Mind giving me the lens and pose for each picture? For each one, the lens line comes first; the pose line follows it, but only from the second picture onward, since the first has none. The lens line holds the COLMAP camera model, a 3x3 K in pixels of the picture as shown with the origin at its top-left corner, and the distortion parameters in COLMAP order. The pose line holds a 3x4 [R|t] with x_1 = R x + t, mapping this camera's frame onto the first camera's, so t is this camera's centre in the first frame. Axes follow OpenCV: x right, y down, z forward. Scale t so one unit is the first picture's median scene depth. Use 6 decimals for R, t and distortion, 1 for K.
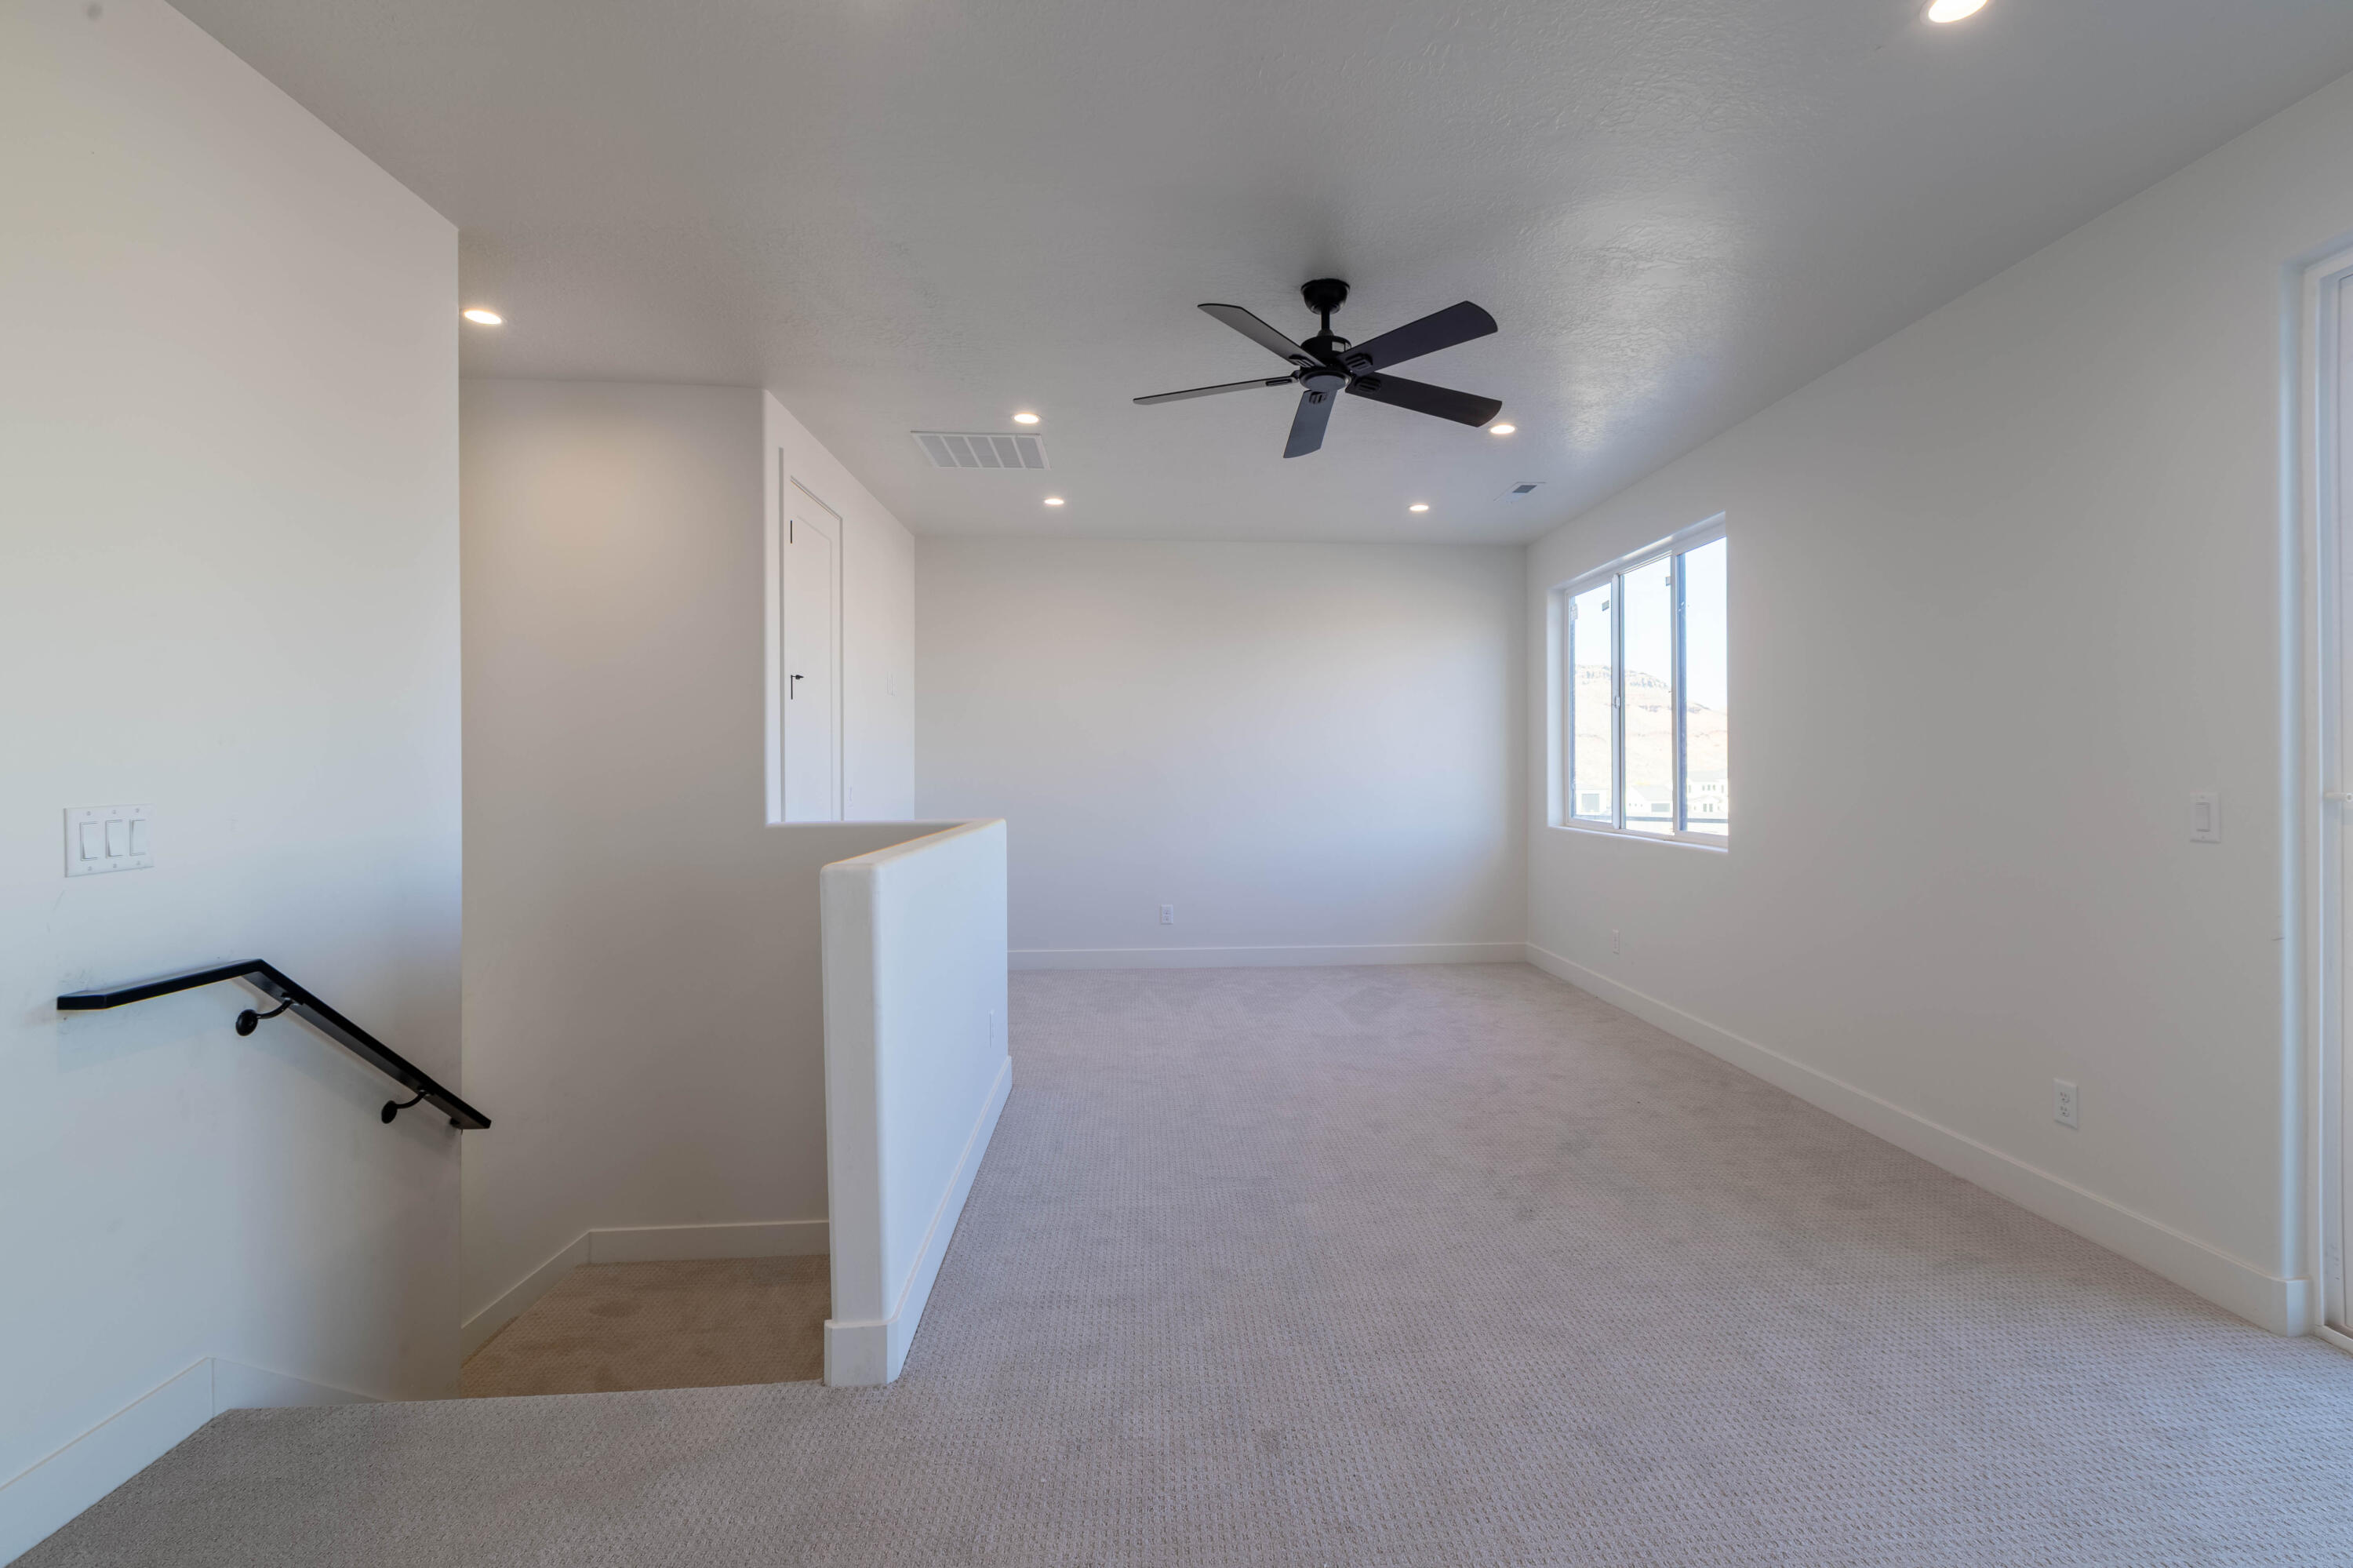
lens RADIAL K [[1083.9, 0, 1176.5], [0, 1083.9, 784.0], [0, 0, 1]] dist [-0.002718, -0.000652]
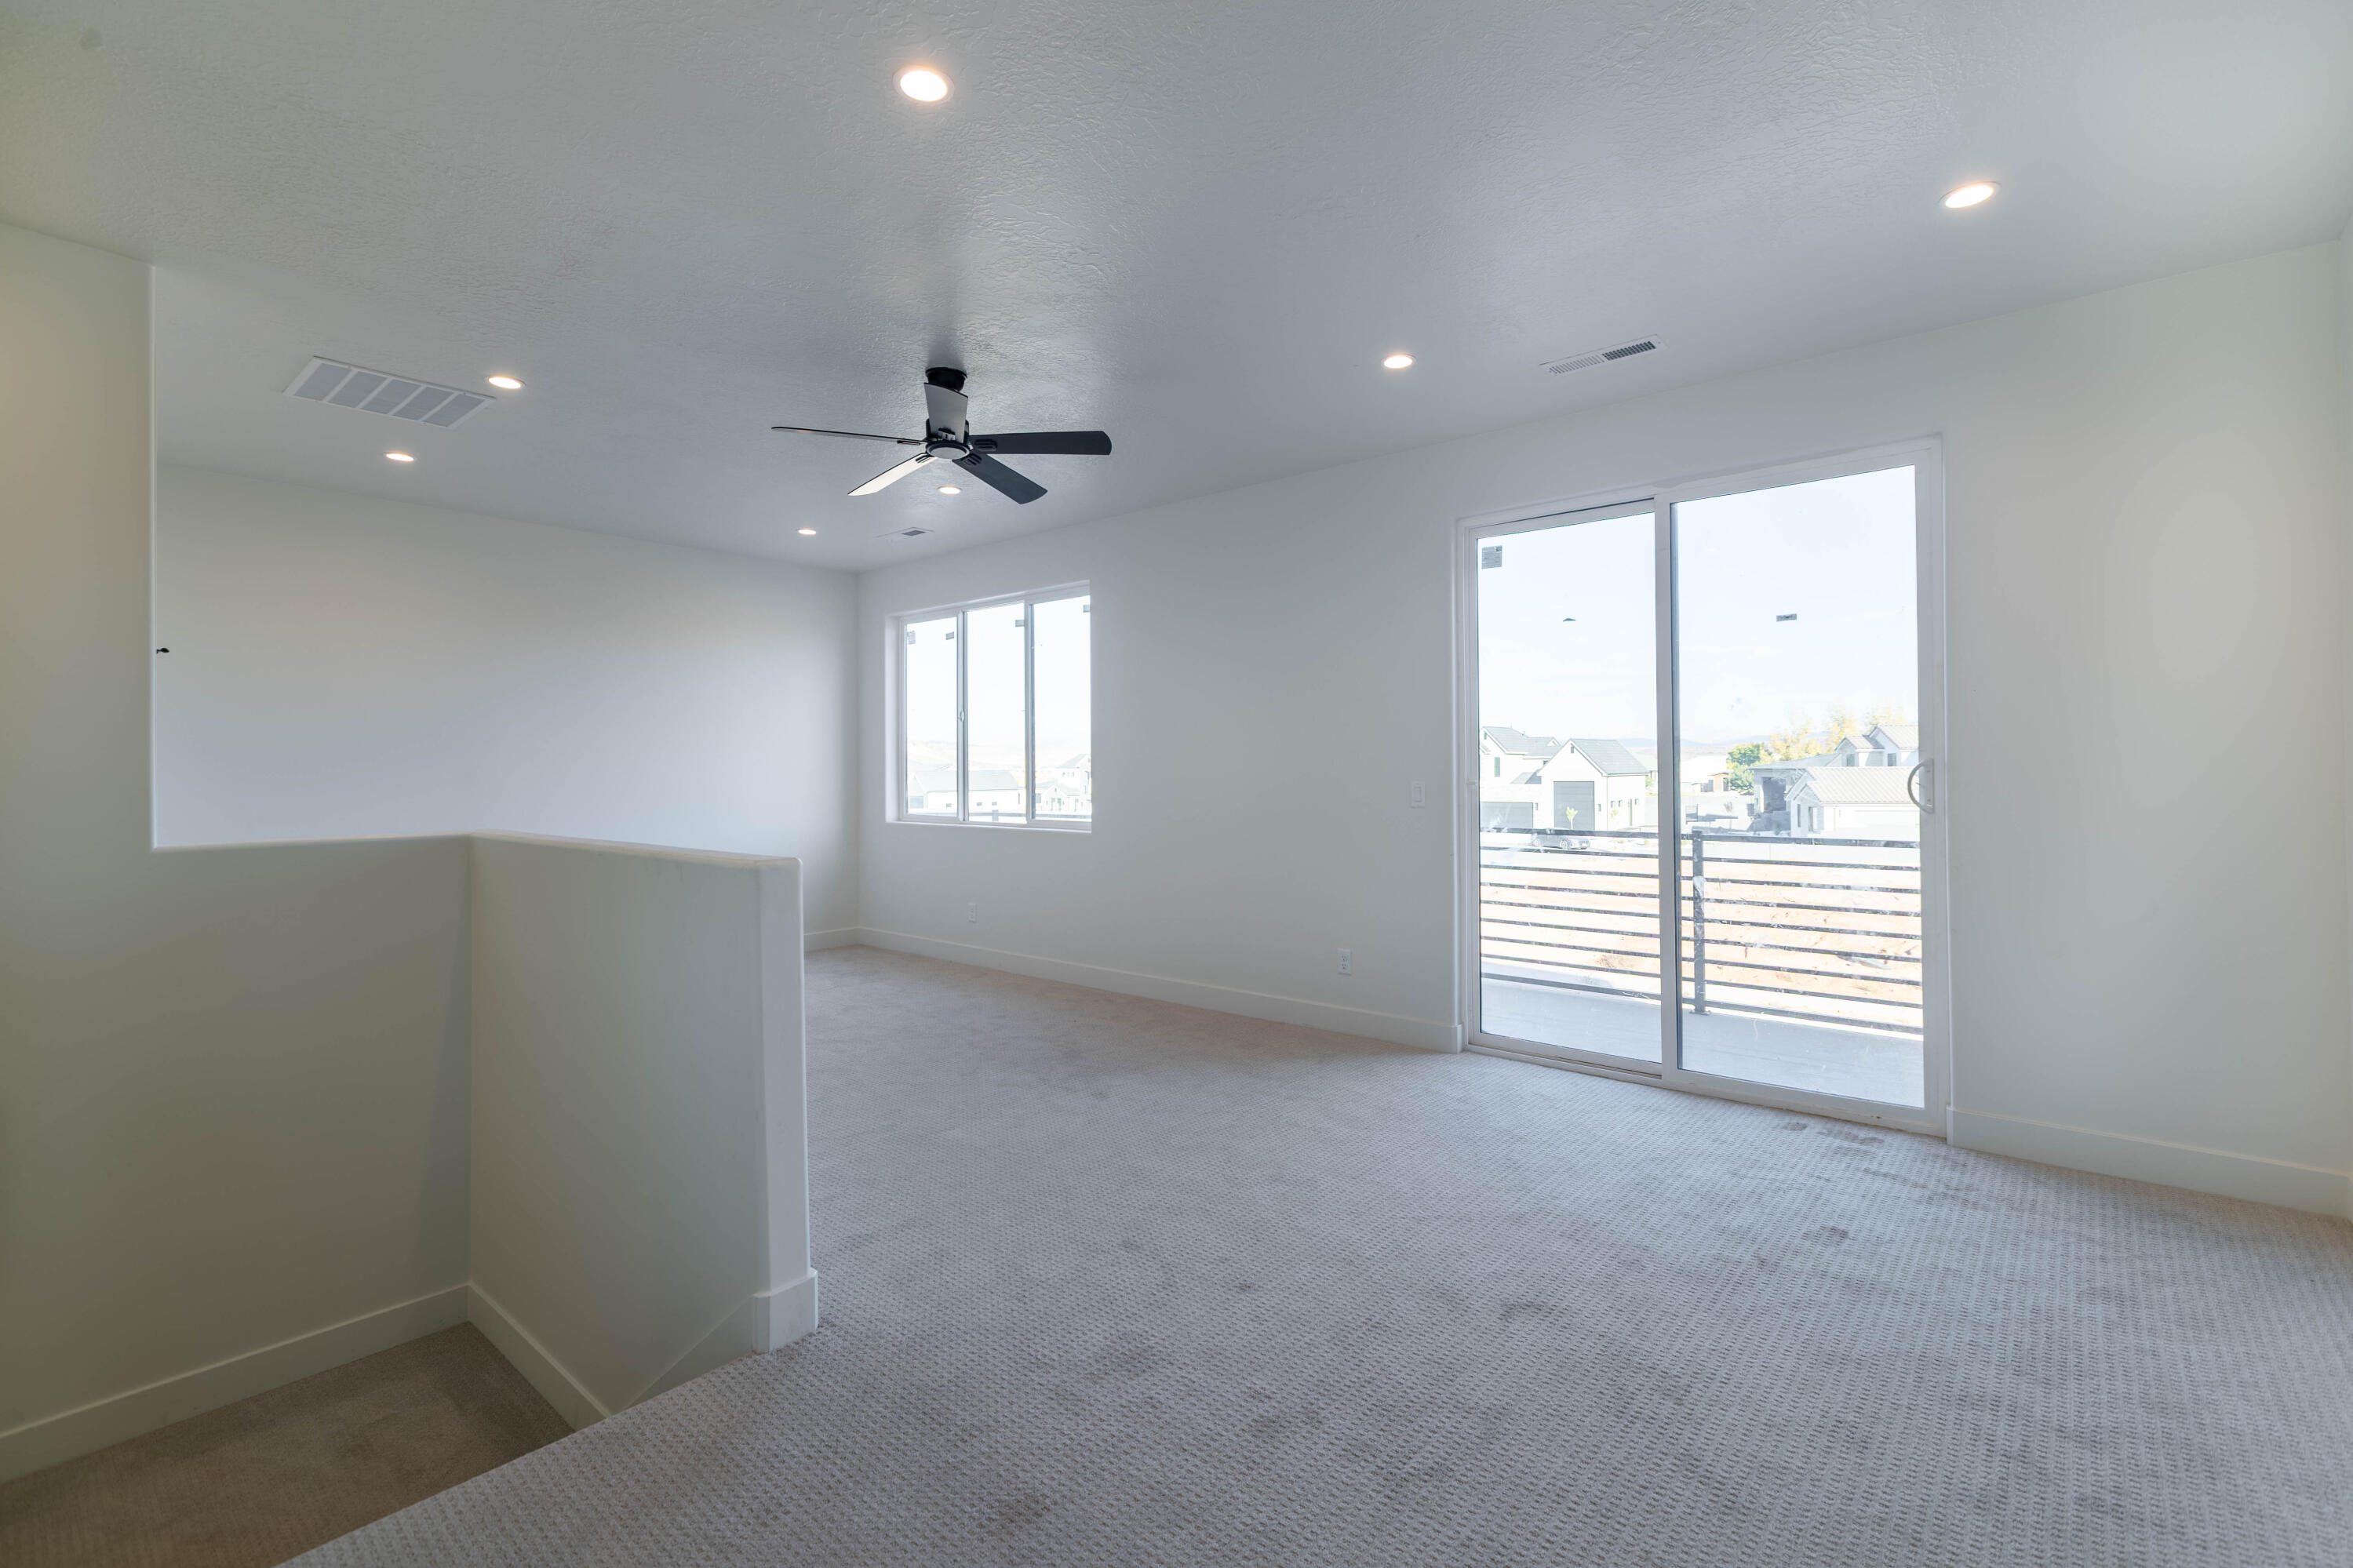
lens RADIAL K [[1053.0, 0, 1177.6], [0, 1053.0, 773.8], [0, 0, 1]] dist [-0.000801, -0.000511]
pose [[0.708012, -0.003671, 0.706191, -0.324850], [0.013102, 0.999883, -0.007938, 0.001742], [-0.706079, 0.014872, 0.707977, -0.008818]]
